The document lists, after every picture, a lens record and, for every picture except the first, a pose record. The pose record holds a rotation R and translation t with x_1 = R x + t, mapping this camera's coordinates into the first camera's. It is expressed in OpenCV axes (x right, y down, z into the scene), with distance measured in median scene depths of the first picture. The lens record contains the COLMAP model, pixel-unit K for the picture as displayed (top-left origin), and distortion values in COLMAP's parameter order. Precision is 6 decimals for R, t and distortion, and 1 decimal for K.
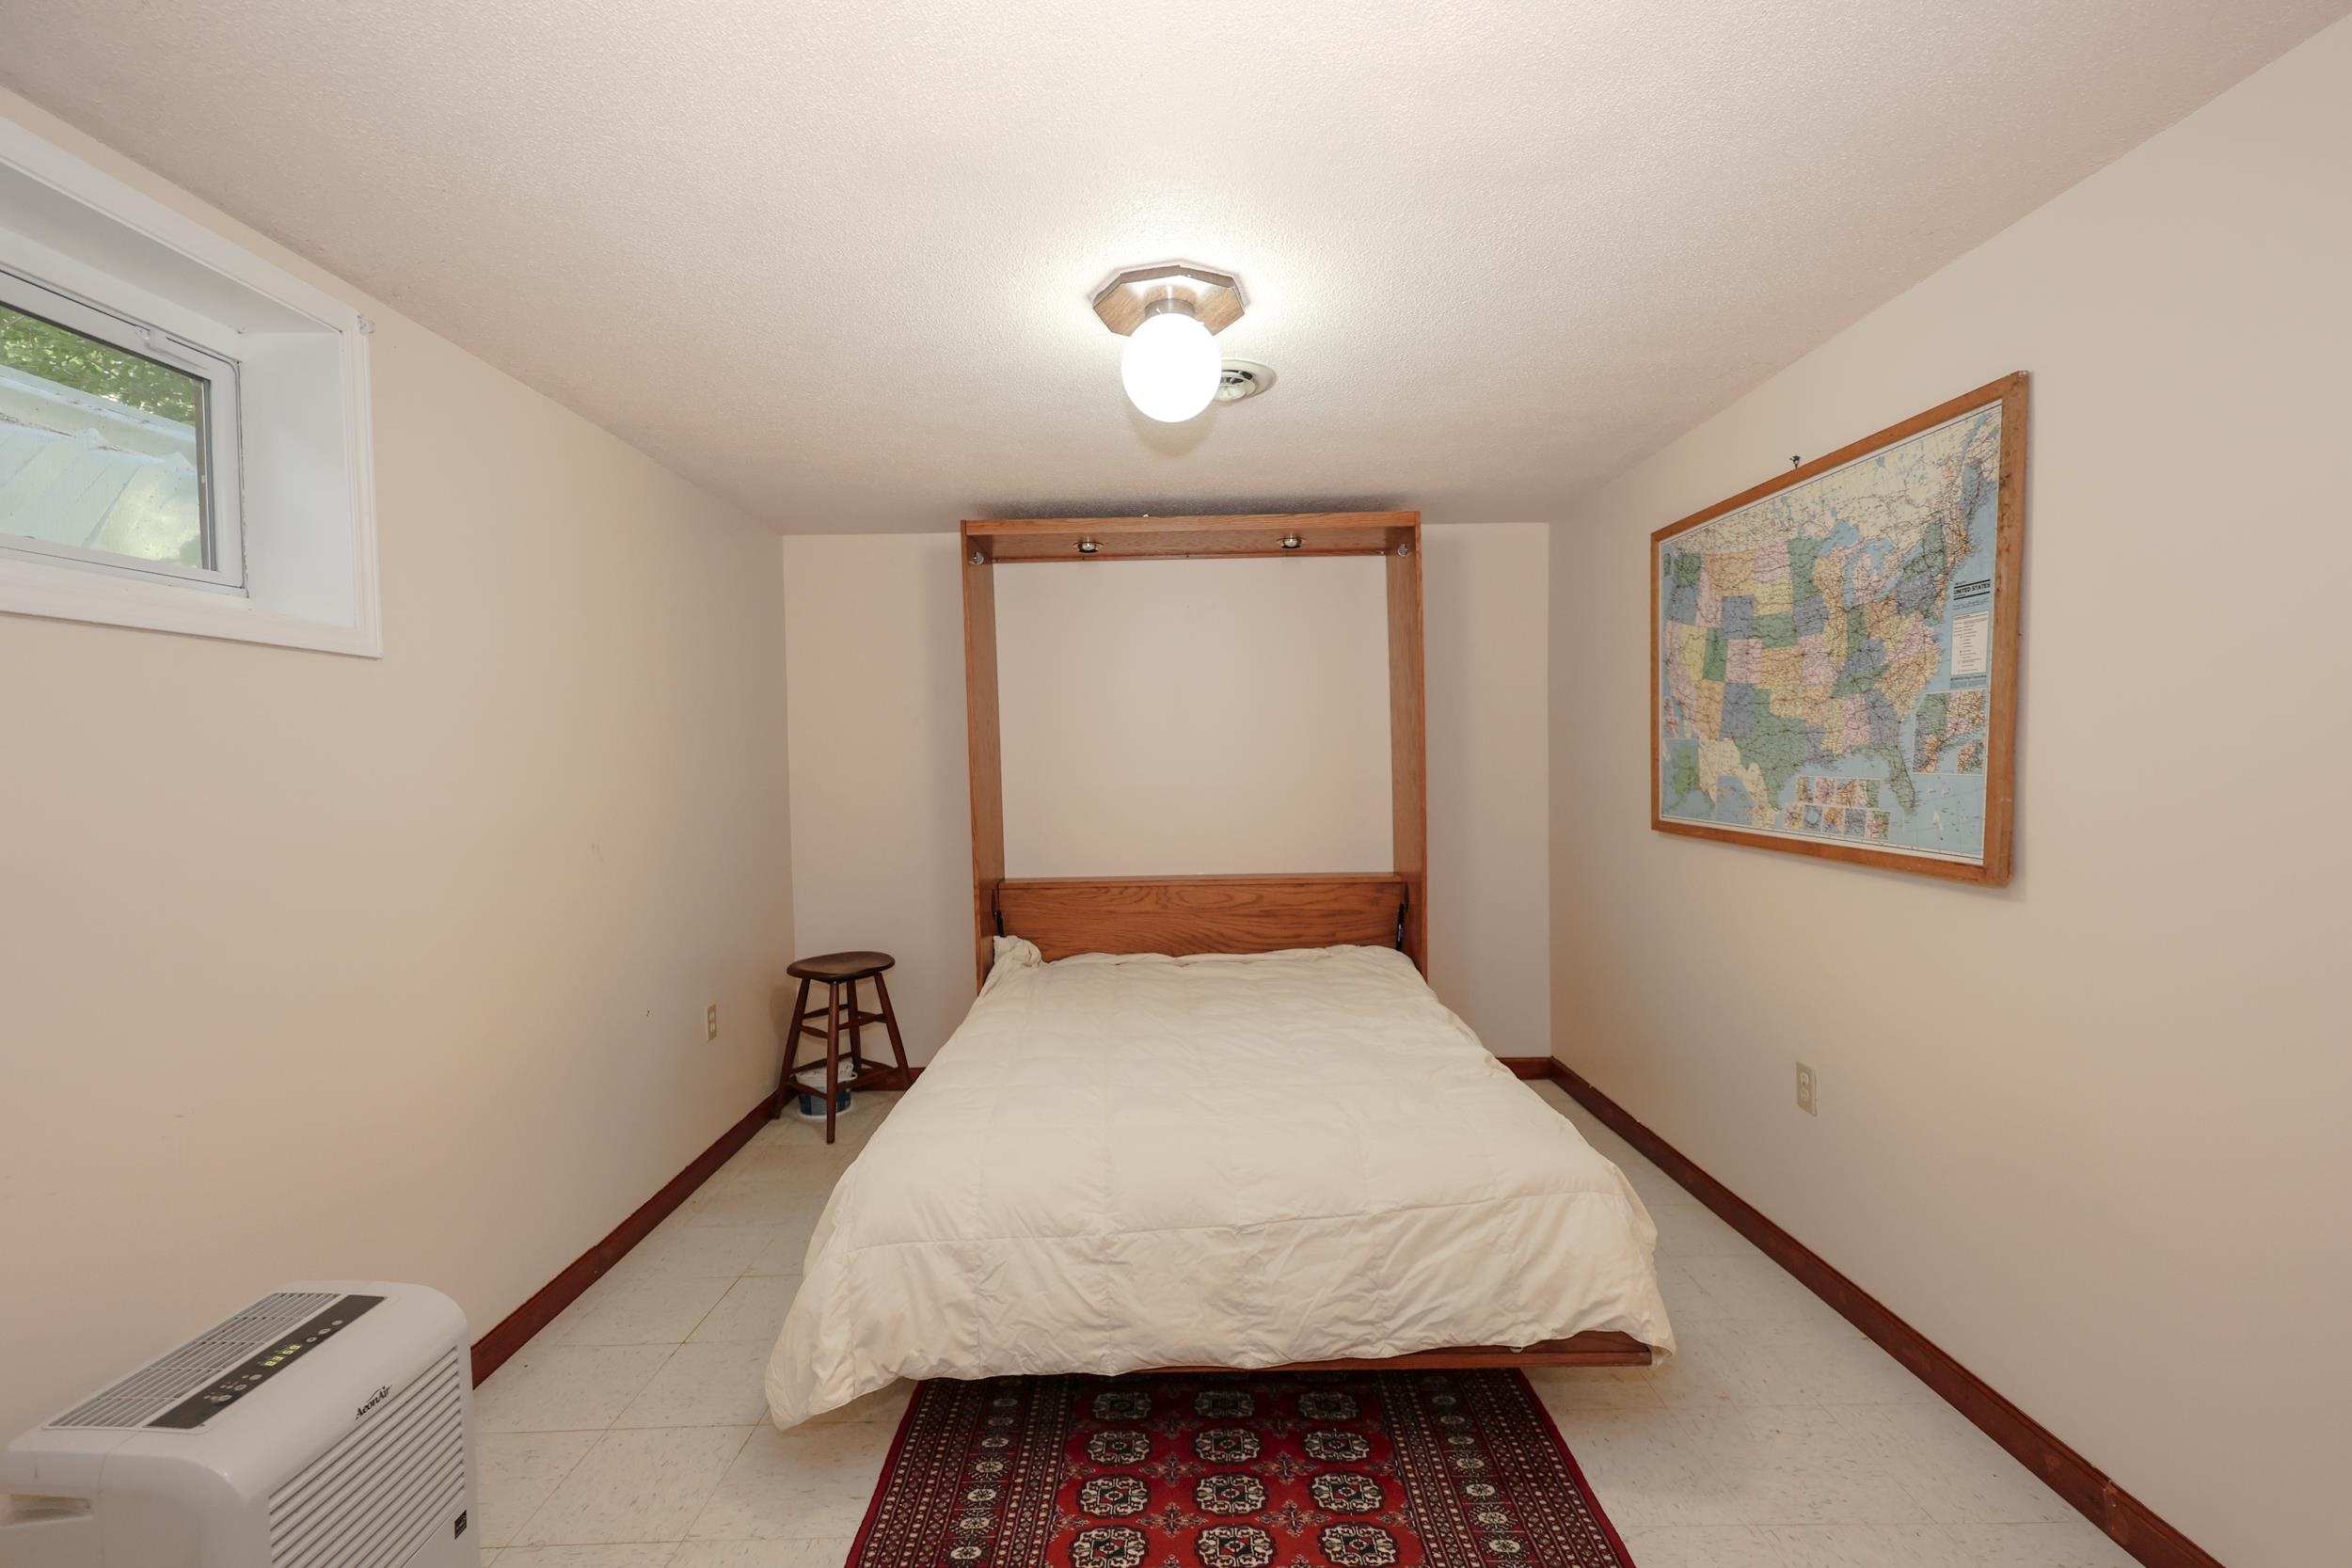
lens RADIAL K [[966.1, 0, 1172.4], [0, 966.1, 781.8], [0, 0, 1]] dist [0.004291, 0.000500]
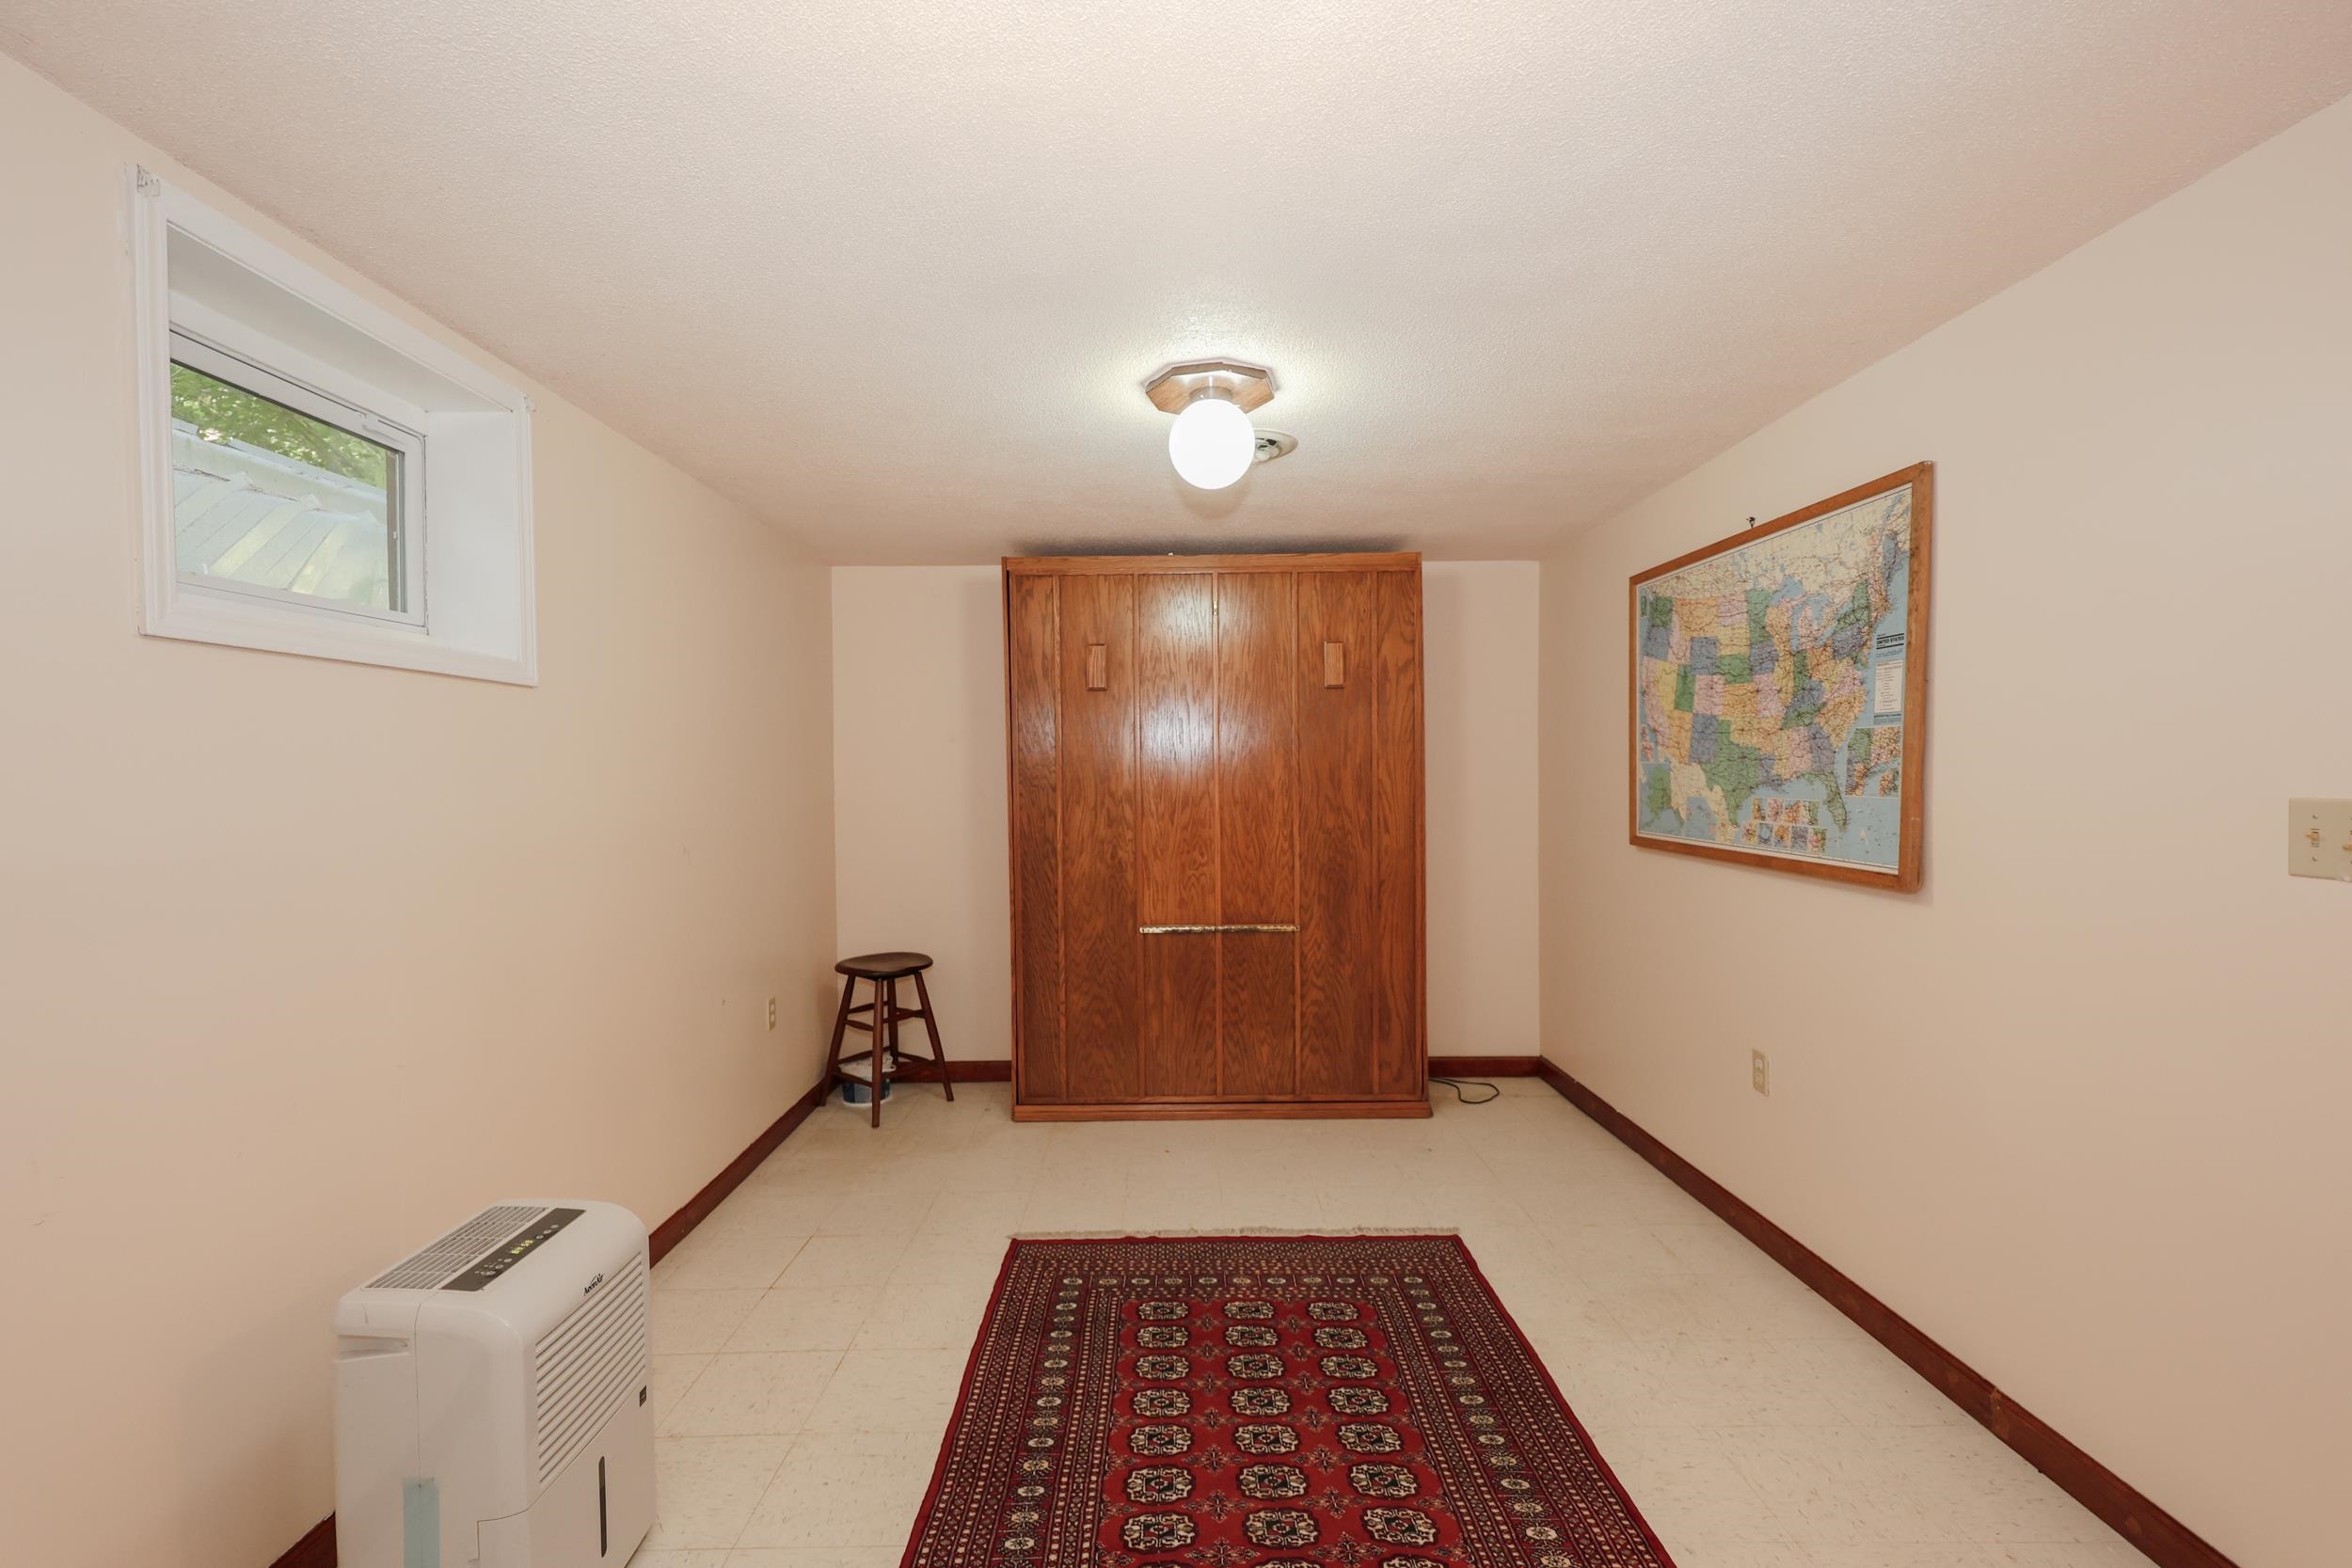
lens RADIAL K [[984.7, 0, 1163.2], [0, 984.7, 780.5], [0, 0, 1]] dist [0.000102, -0.000044]
pose [[0.999962, 0.008657, 0.000342, -0.055990], [-0.008650, 0.999831, -0.016228, -0.001113], [-0.000482, 0.016224, 0.999868, -0.182534]]
